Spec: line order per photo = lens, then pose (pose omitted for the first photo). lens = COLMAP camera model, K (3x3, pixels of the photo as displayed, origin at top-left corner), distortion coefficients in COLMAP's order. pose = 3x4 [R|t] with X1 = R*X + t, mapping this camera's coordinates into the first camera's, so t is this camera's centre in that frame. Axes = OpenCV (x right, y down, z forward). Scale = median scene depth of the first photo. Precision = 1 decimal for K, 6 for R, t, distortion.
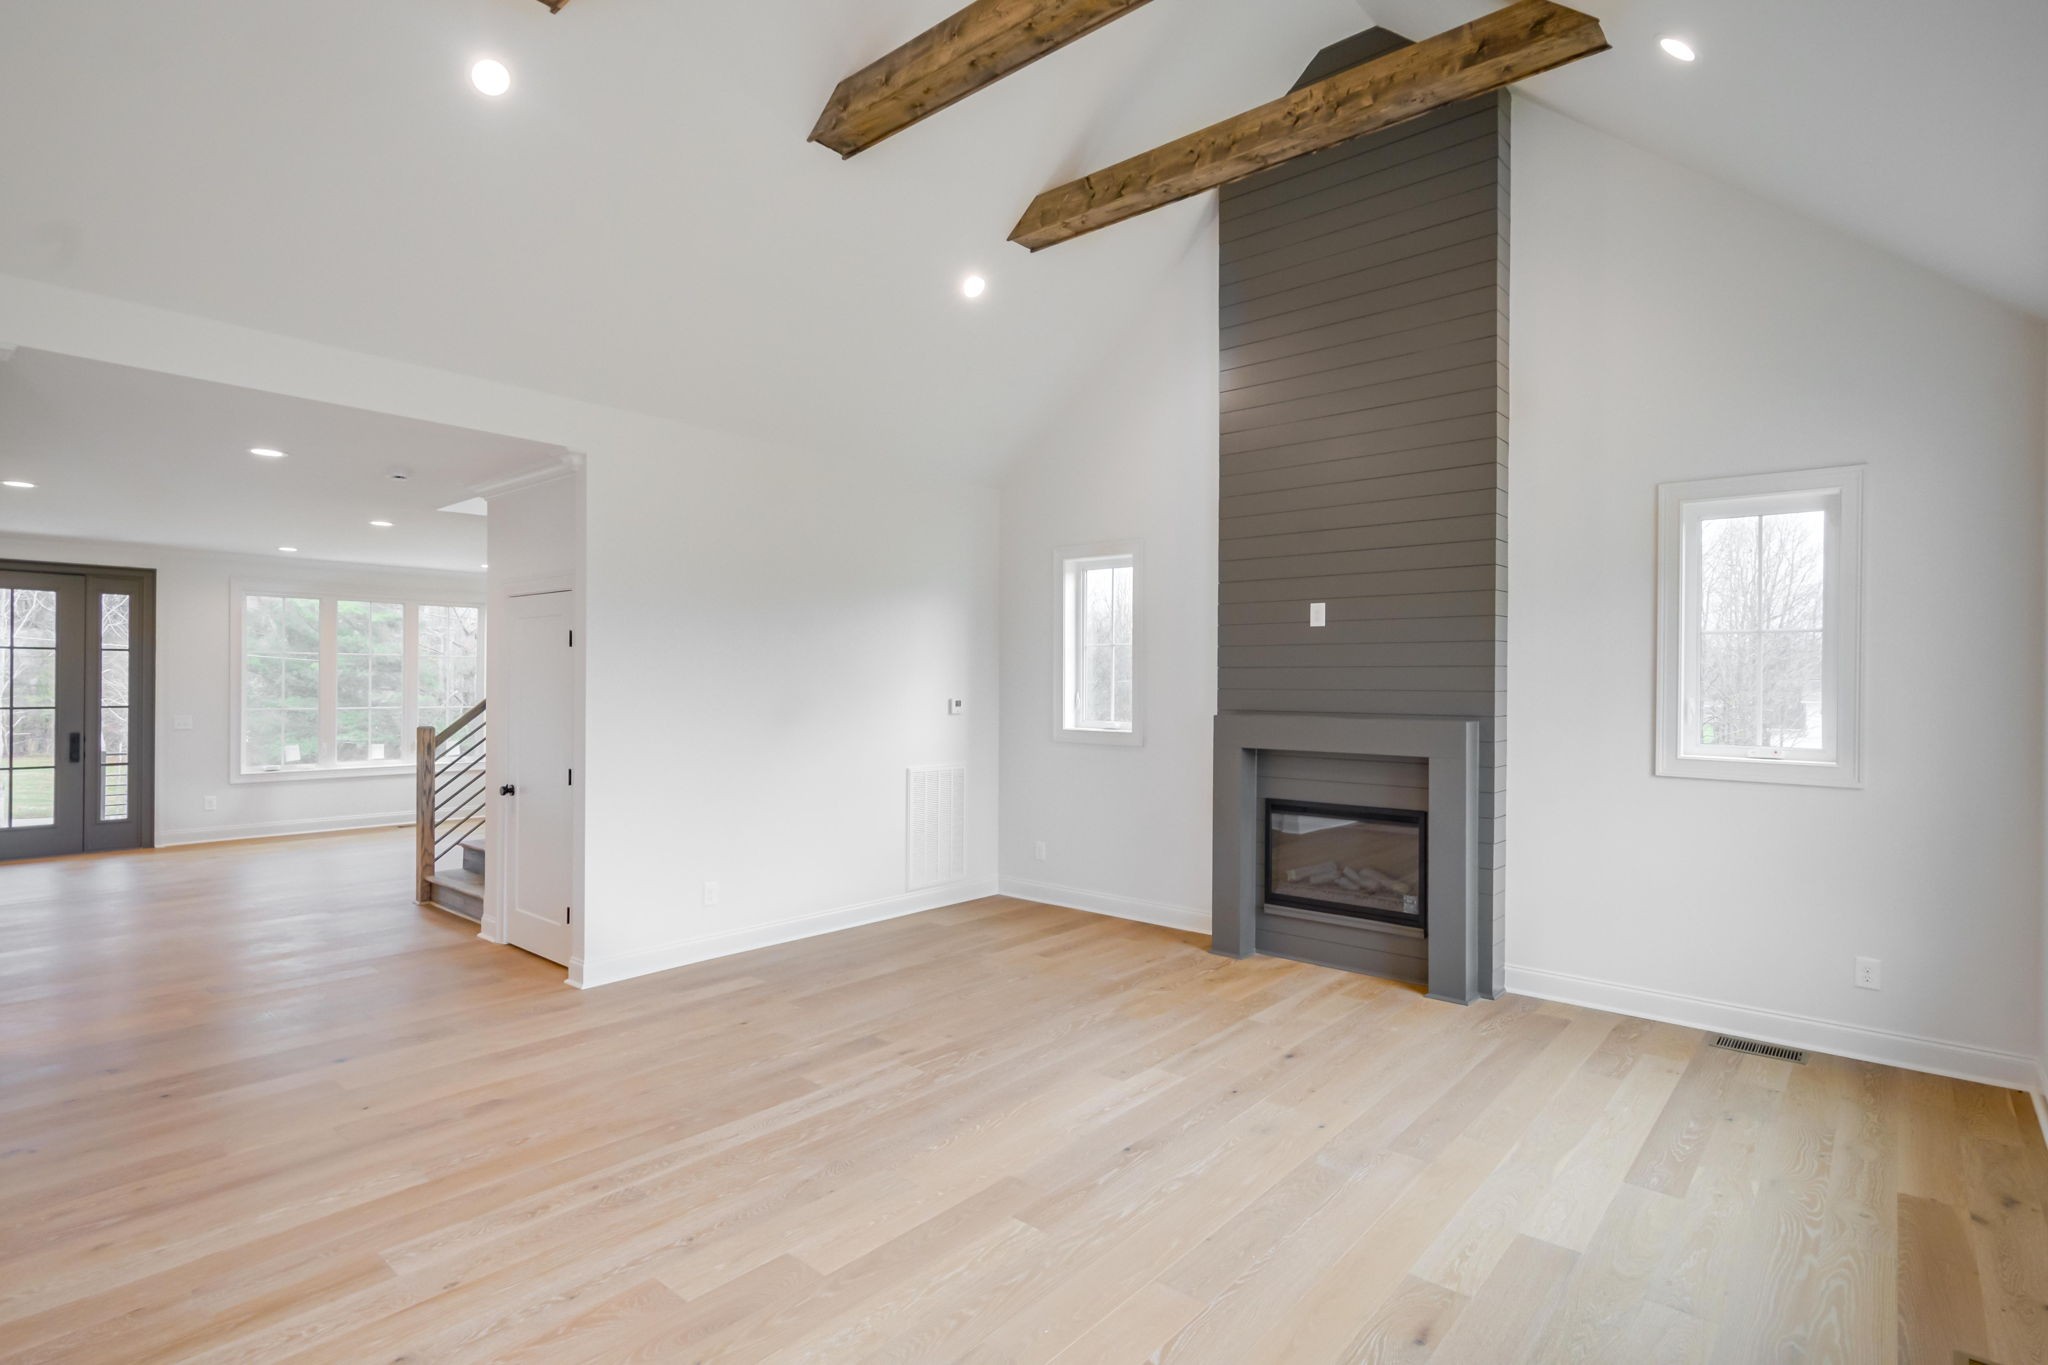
lens RADIAL K [[1023.9, 0, 1023.3], [0, 1023.9, 683.7], [0, 0, 1]] dist [-0.001634, 0.000674]
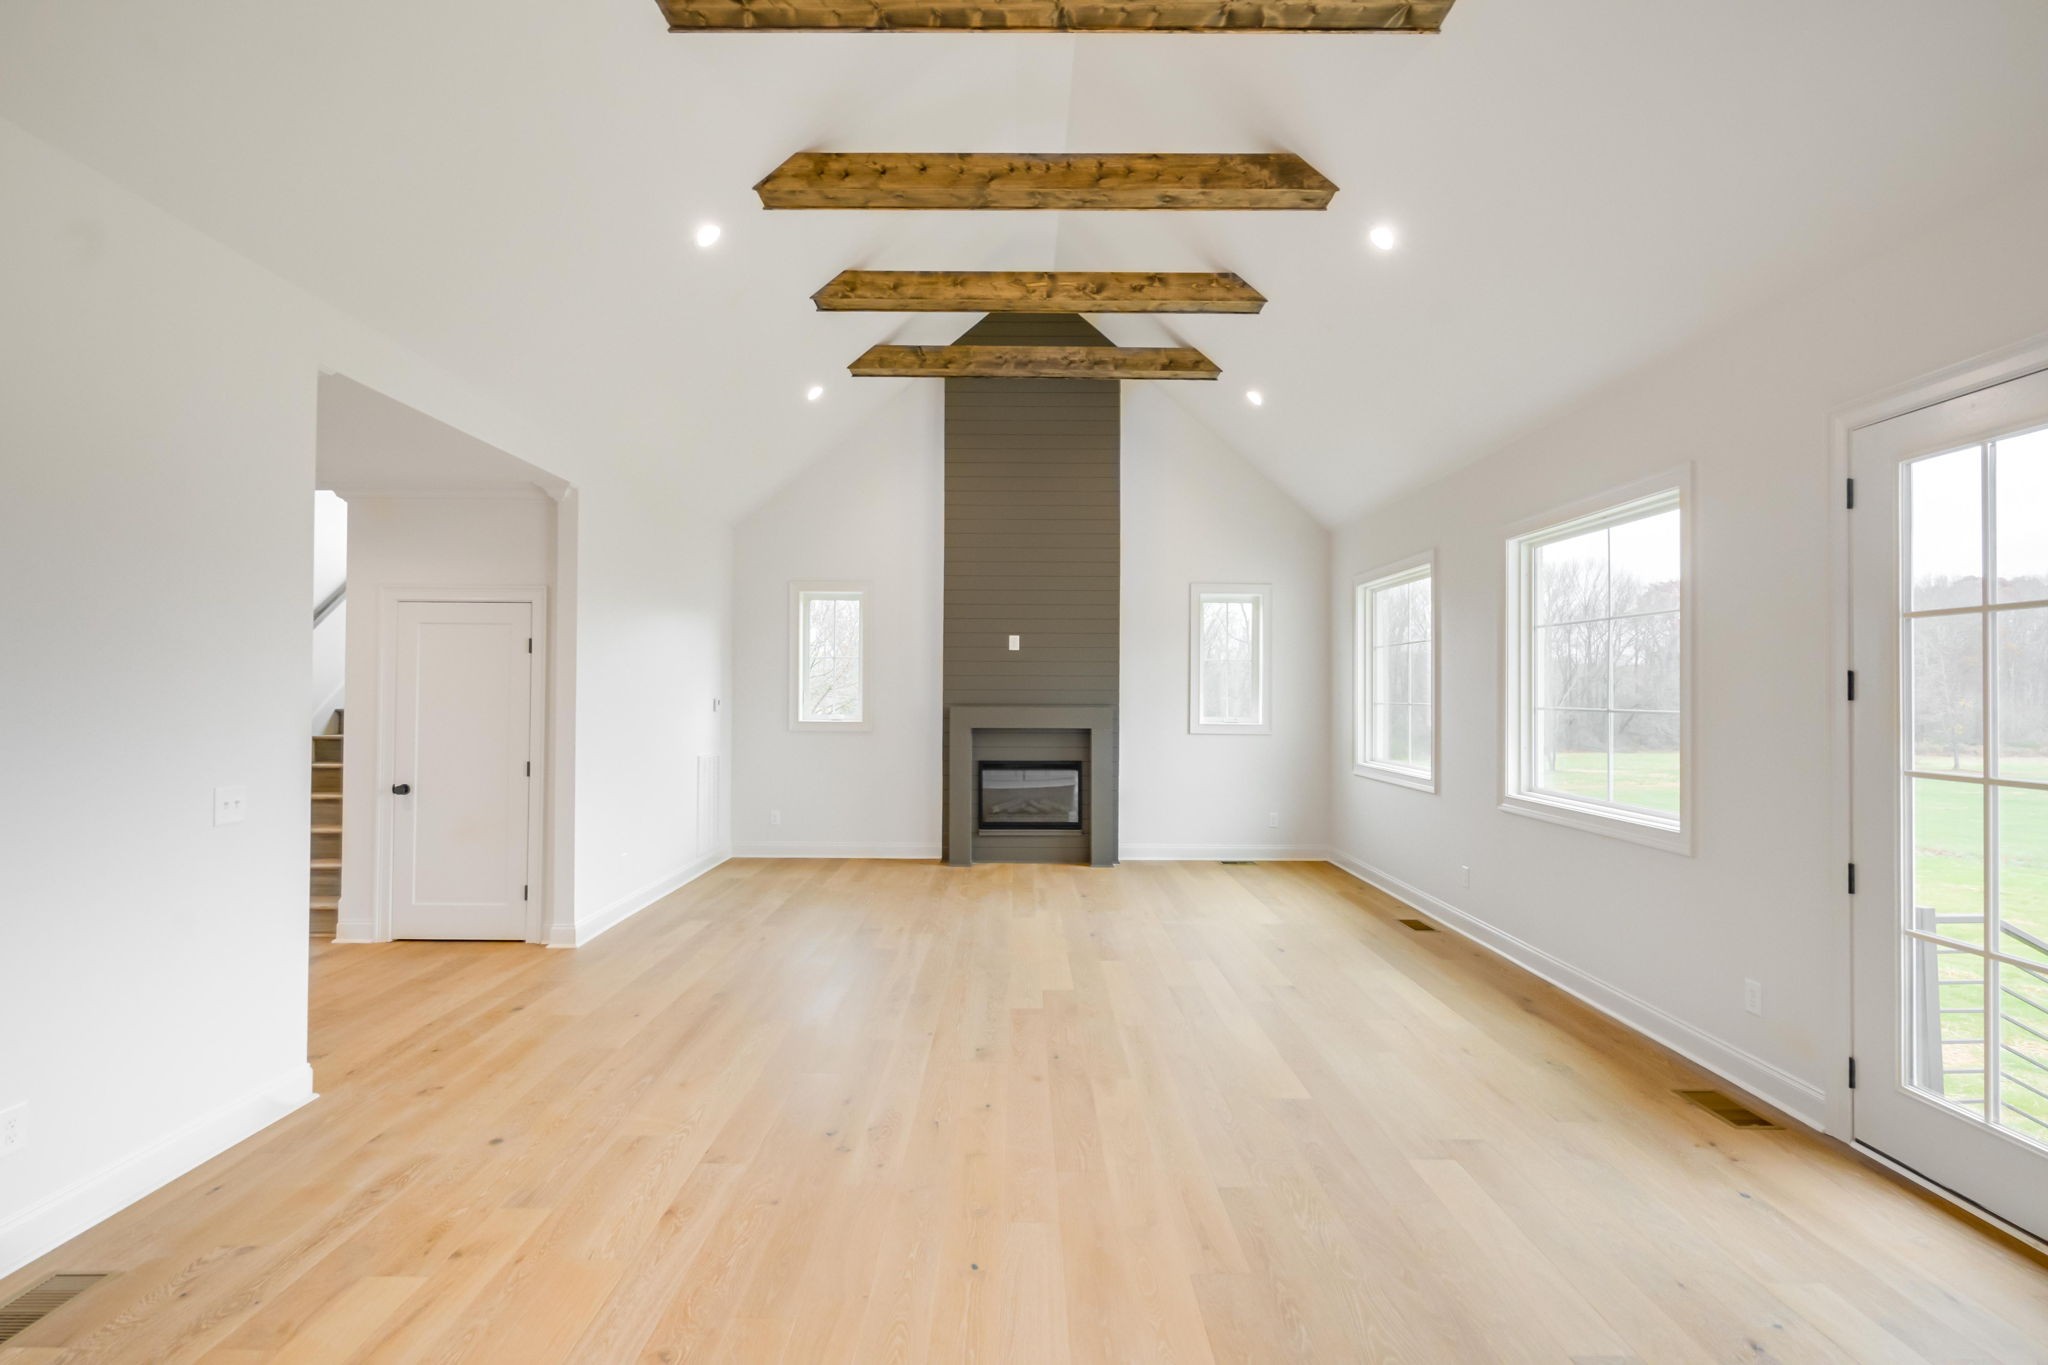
lens RADIAL K [[1023.9, 0, 1008.8], [0, 1023.9, 672.2], [0, 0, 1]] dist [-0.001634, 0.000674]
pose [[0.747524, 0.010592, 0.664151, -0.787863], [-0.000778, 0.999886, -0.015070, 0.002053], [-0.664235, 0.010749, 0.747447, -0.187599]]
